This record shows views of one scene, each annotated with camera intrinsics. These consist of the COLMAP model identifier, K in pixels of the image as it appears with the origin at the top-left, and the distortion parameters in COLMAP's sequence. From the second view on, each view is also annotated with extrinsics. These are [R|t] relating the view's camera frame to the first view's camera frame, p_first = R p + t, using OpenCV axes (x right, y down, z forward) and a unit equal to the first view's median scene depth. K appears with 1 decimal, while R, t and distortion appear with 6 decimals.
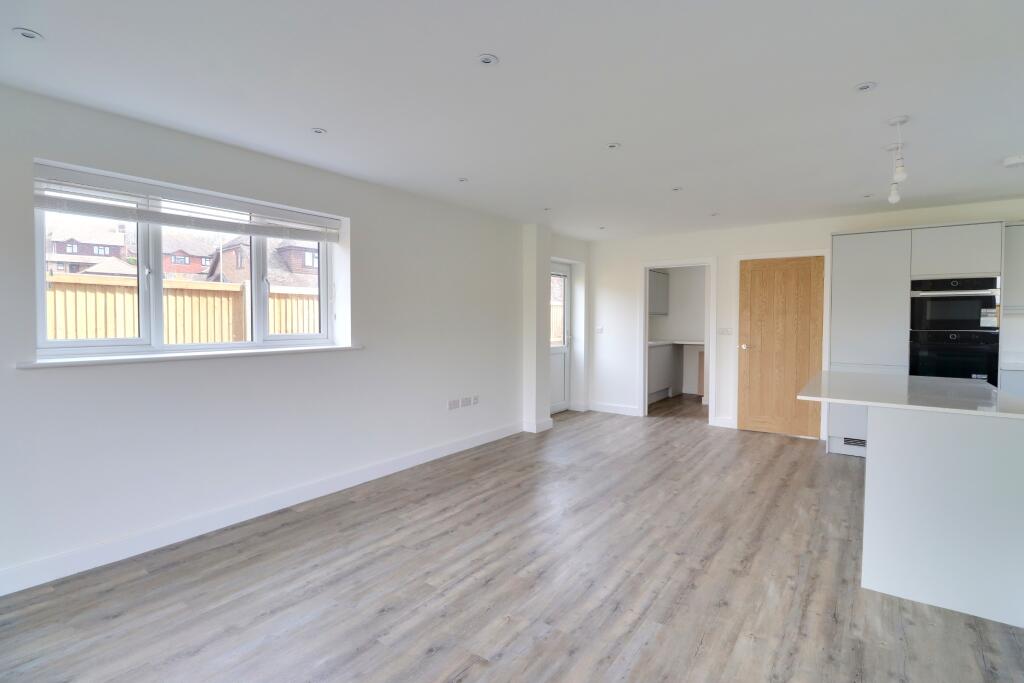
lens RADIAL K [[465.7, 0, 515.1], [0, 465.7, 329.1], [0, 0, 1]] dist [-0.030832, -0.000629]
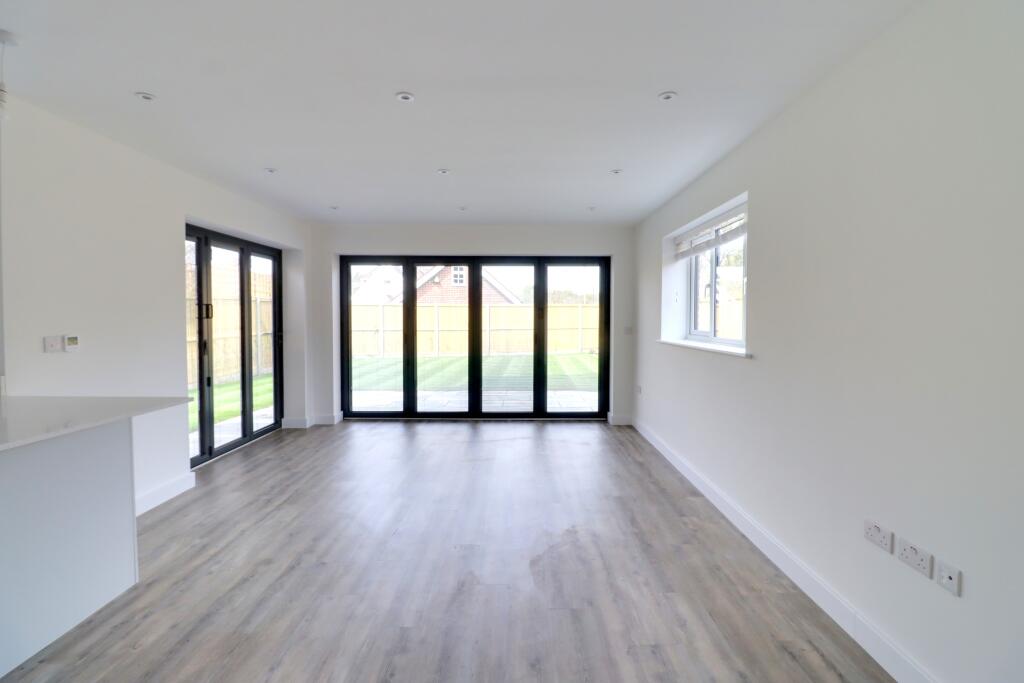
lens RADIAL K [[465.7, 0, 515.1], [0, 465.7, 329.1], [0, 0, 1]] dist [-0.030832, -0.000629]
pose [[-0.795423, 0.013436, -0.605905, 0.505820], [-0.019143, 0.998698, 0.047276, -0.036173], [0.605752, 0.049203, -0.794131, 1.640482]]
